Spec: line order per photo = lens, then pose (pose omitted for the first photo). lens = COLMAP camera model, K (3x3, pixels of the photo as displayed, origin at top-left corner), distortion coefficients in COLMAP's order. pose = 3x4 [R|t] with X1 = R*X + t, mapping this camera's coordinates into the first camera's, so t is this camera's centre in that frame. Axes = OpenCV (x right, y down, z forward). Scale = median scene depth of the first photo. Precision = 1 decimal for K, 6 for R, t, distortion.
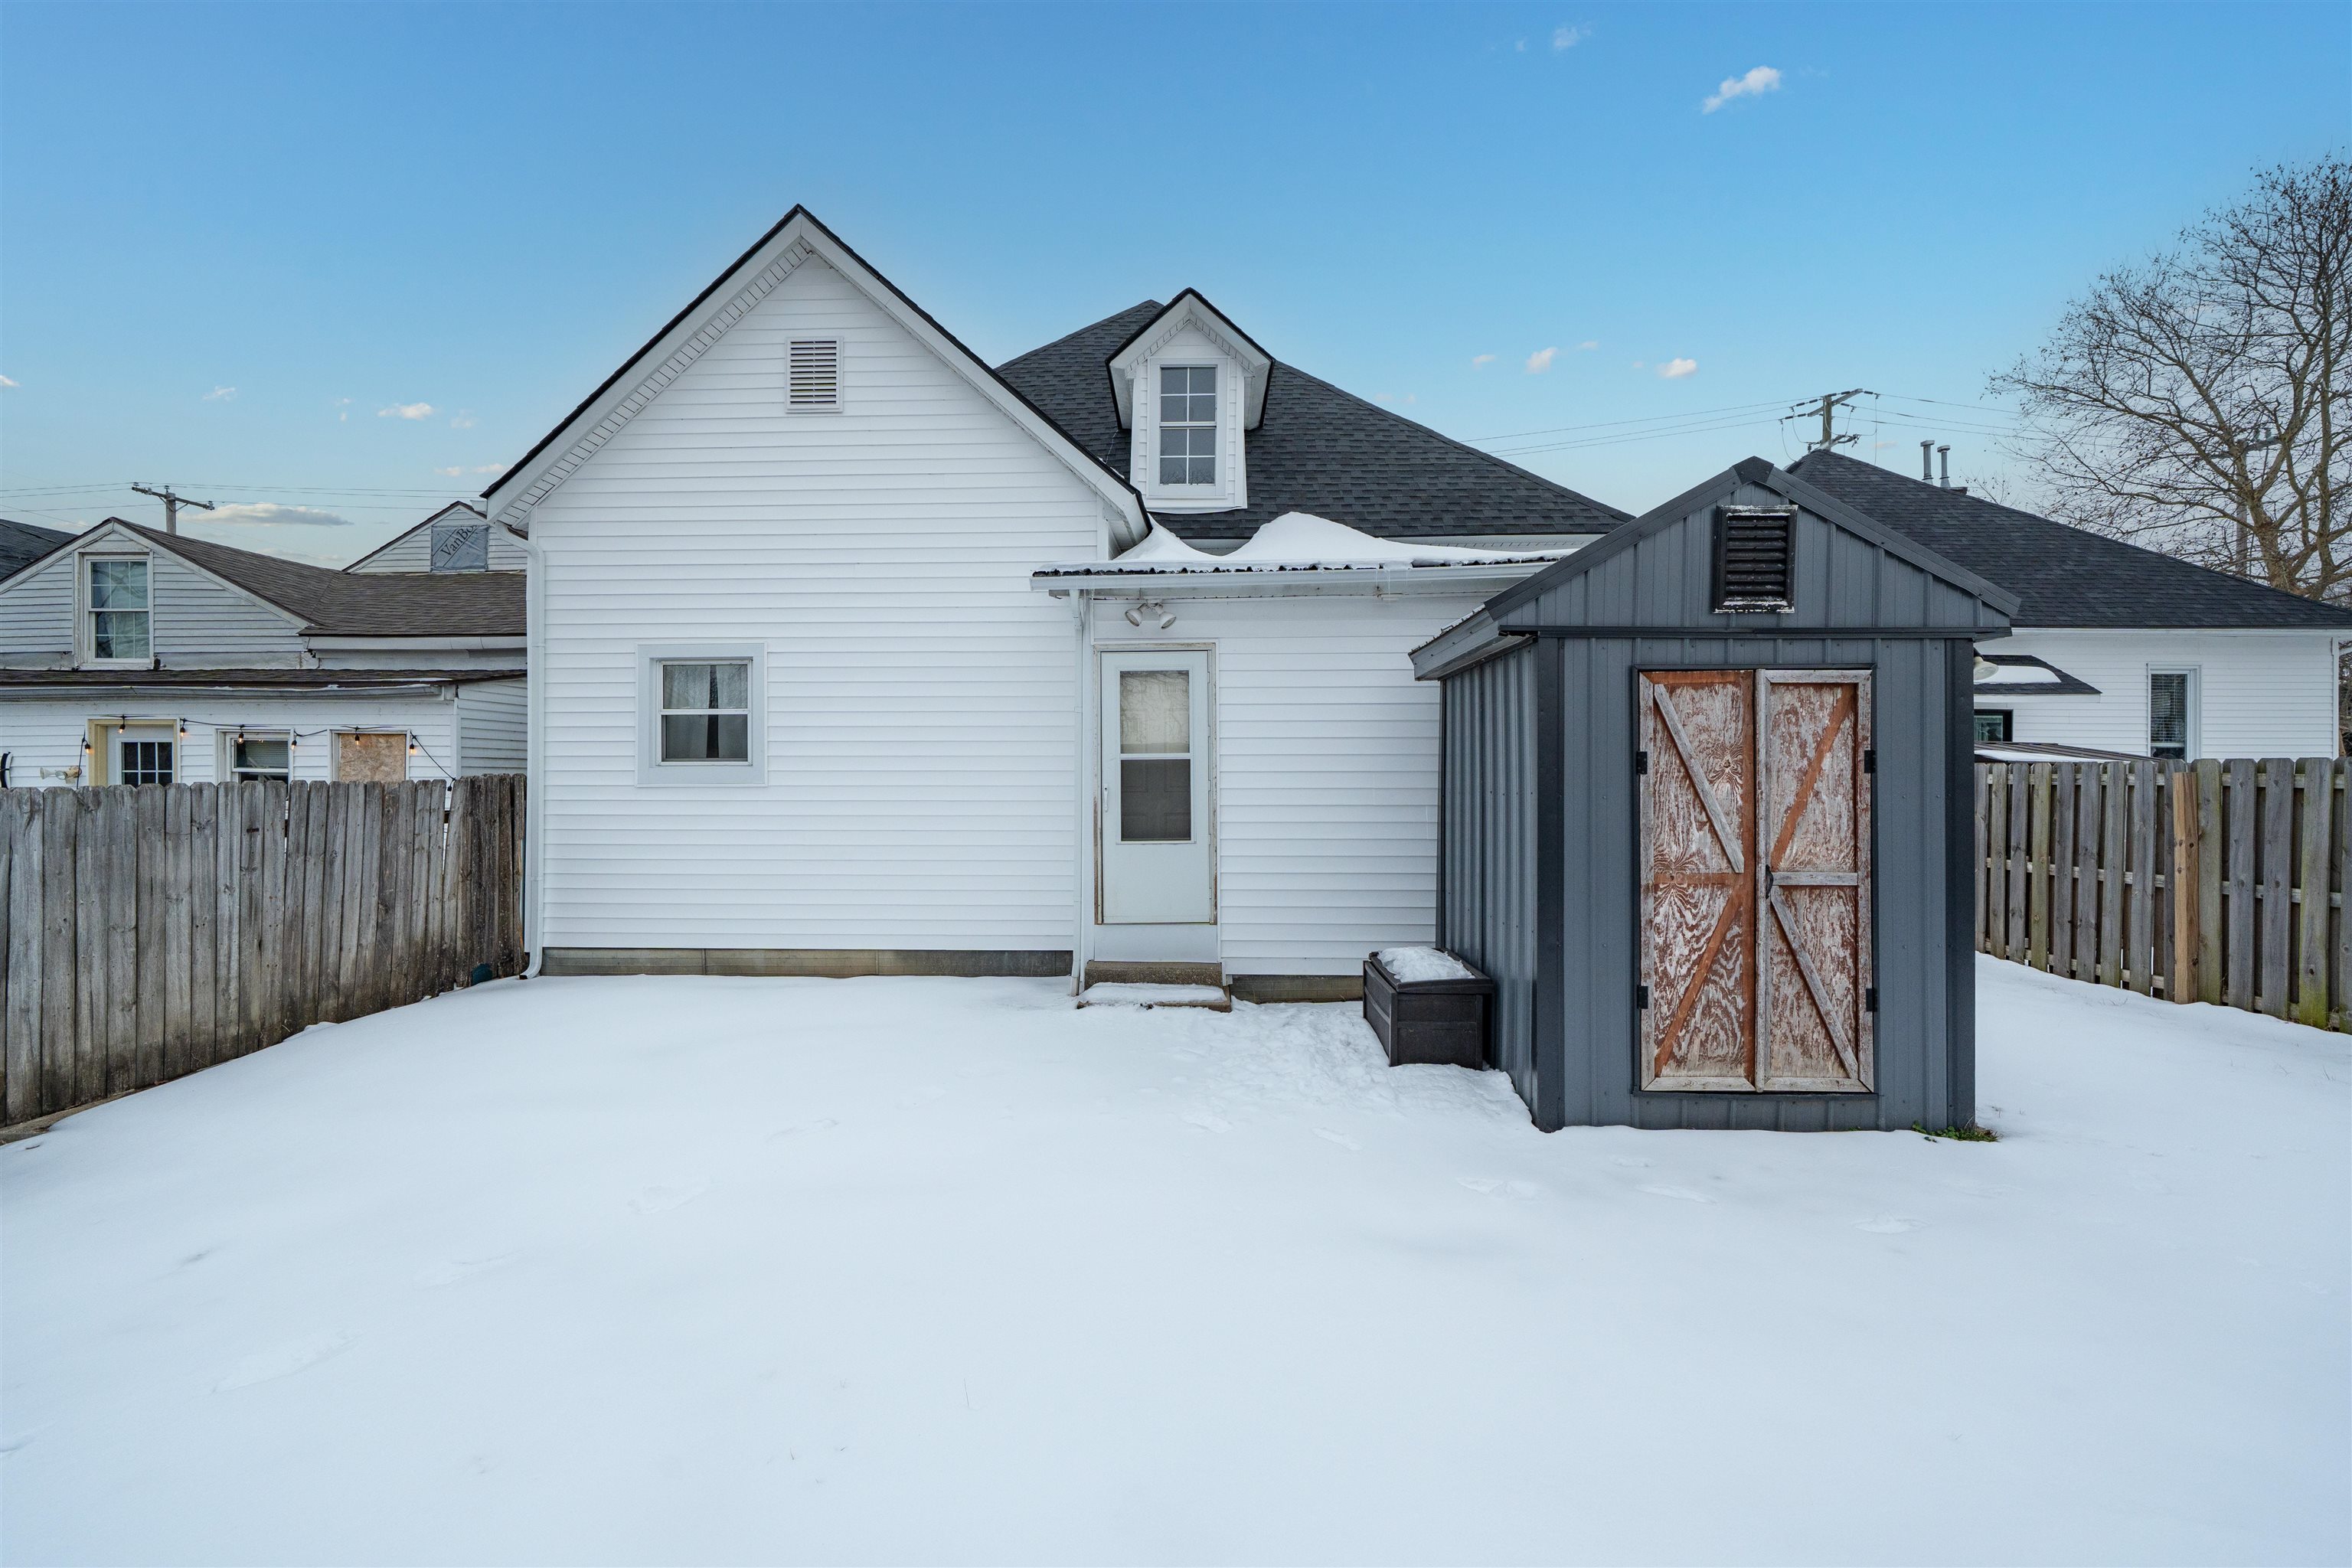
lens RADIAL K [[949.0, 0, 1180.5], [0, 949.0, 774.7], [0, 0, 1]] dist [-0.001952, -0.000505]
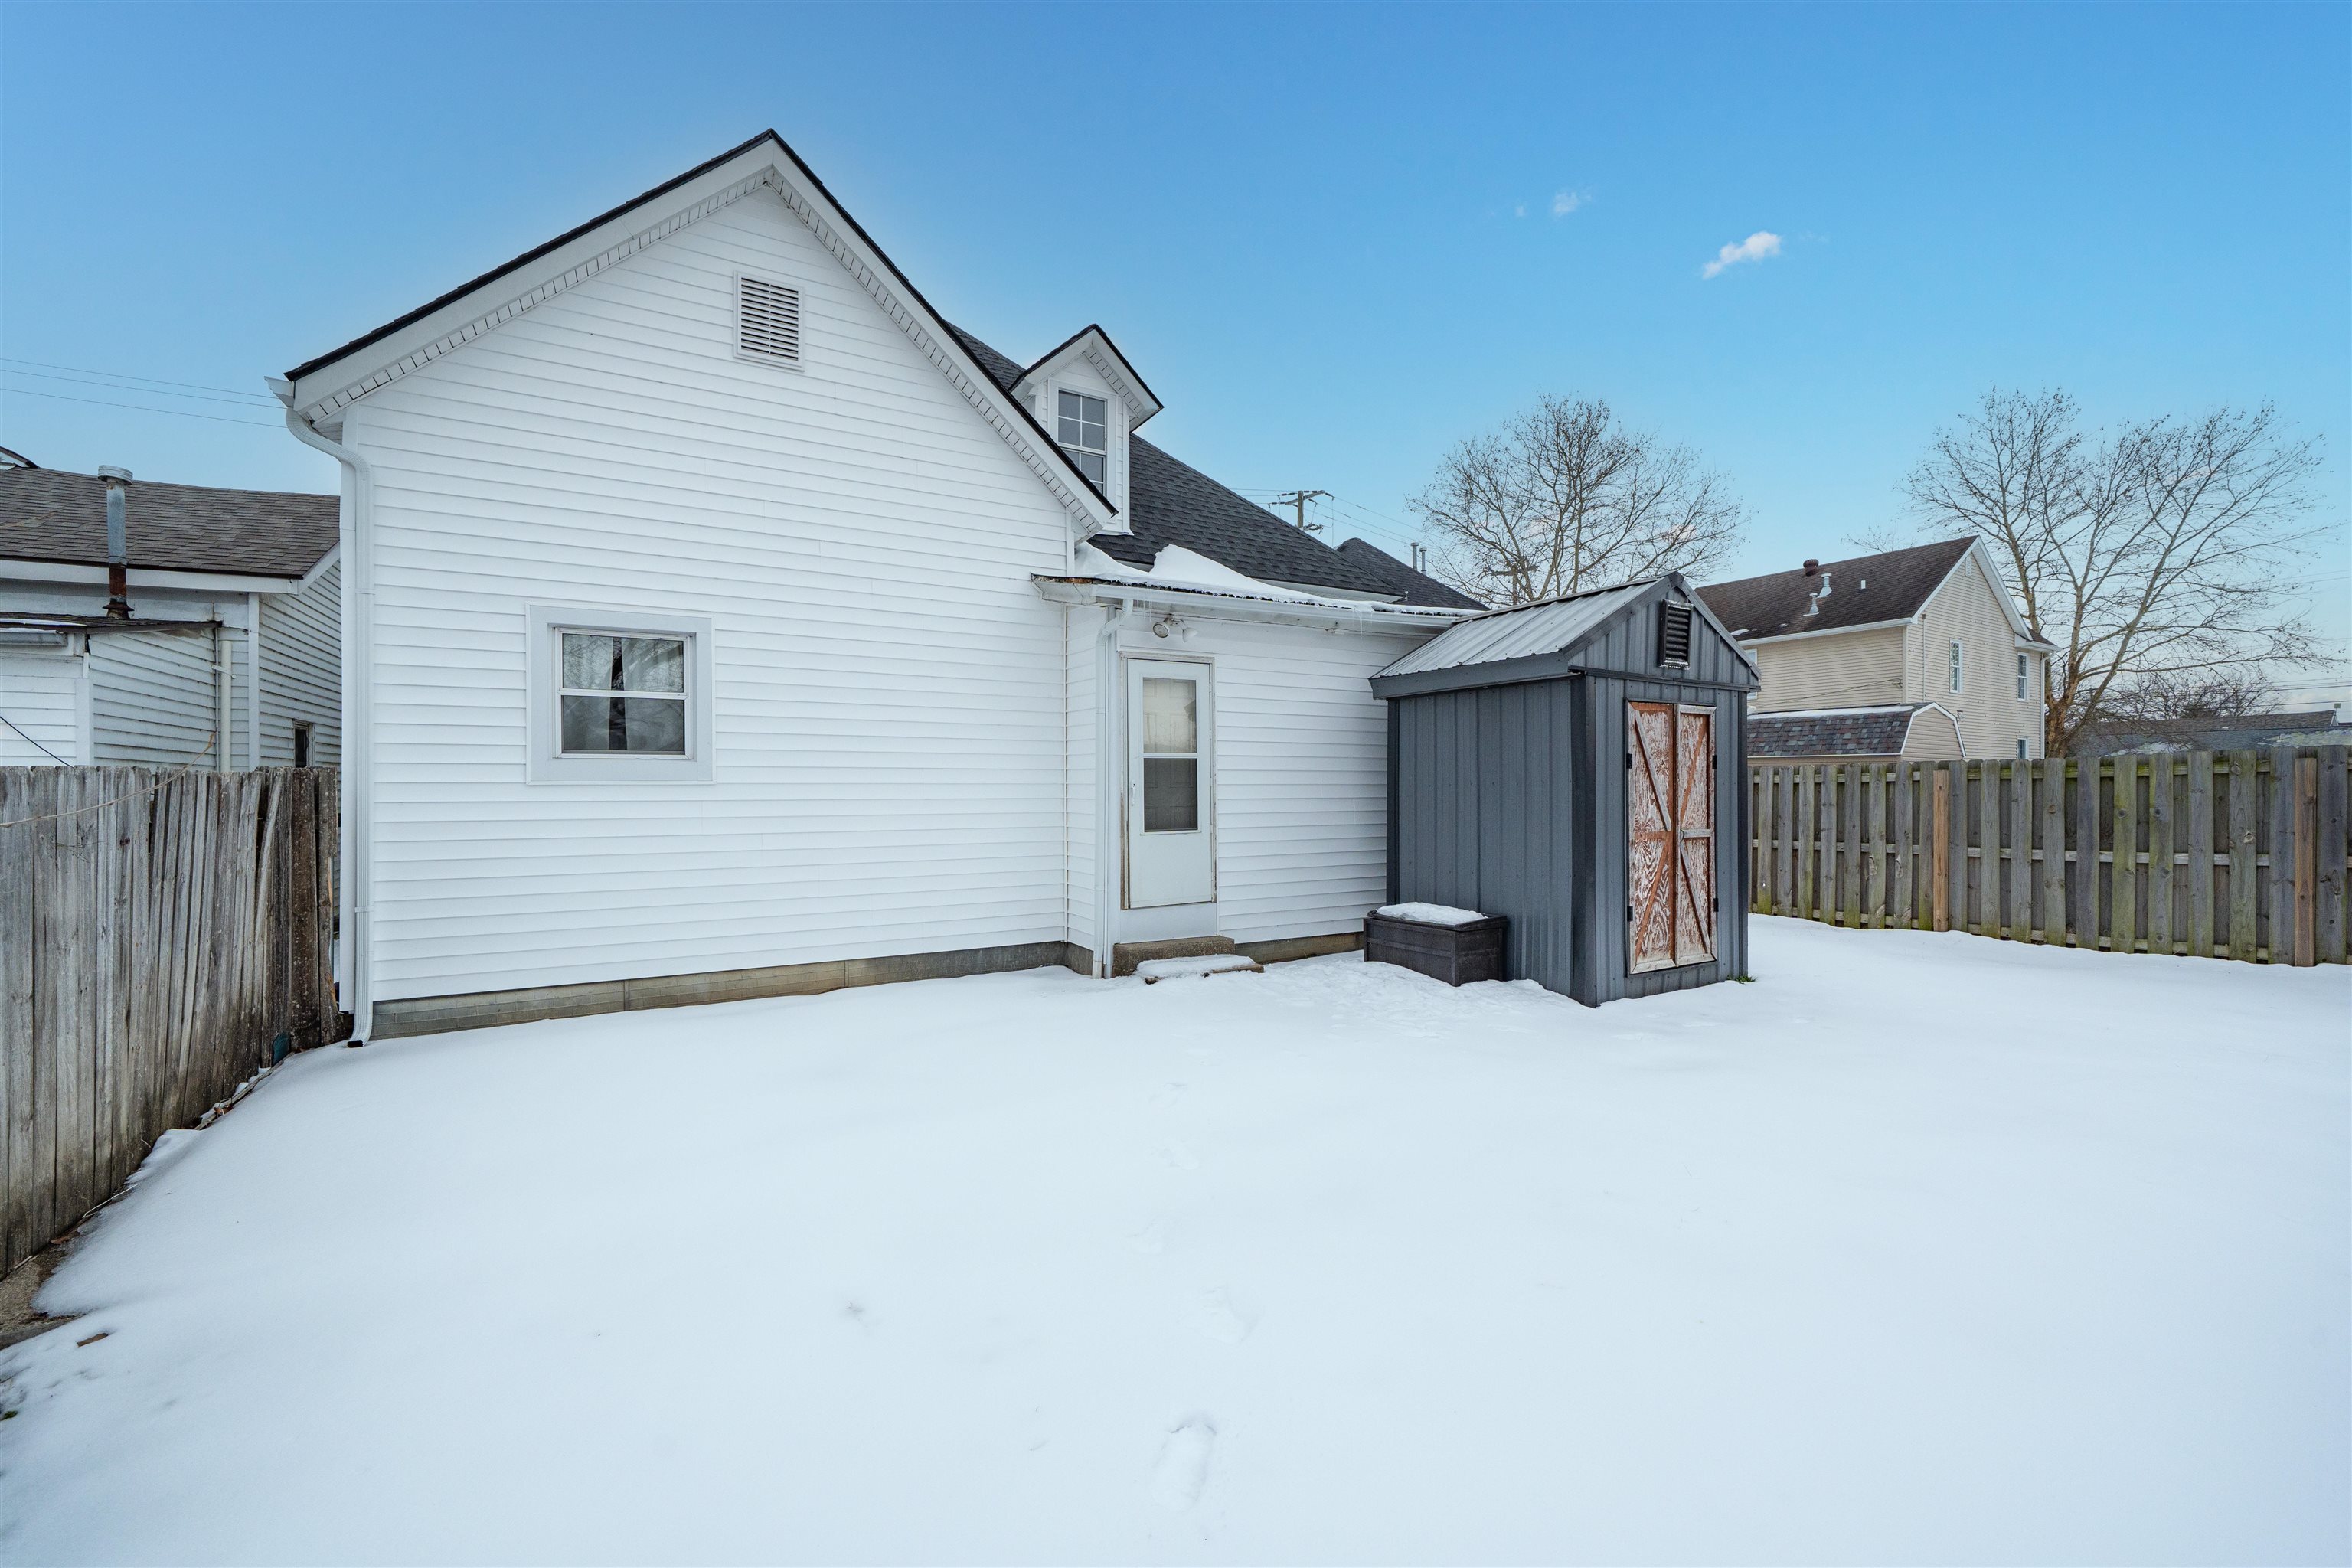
lens RADIAL K [[935.9, 0, 1163.4], [0, 935.9, 790.6], [0, 0, 1]] dist [-0.001663, -0.000022]
pose [[0.851901, -0.001963, 0.523699, -0.615069], [0.001720, 0.999998, 0.000950, 0.020956], [-0.523700, 0.000092, 0.851903, 0.067567]]
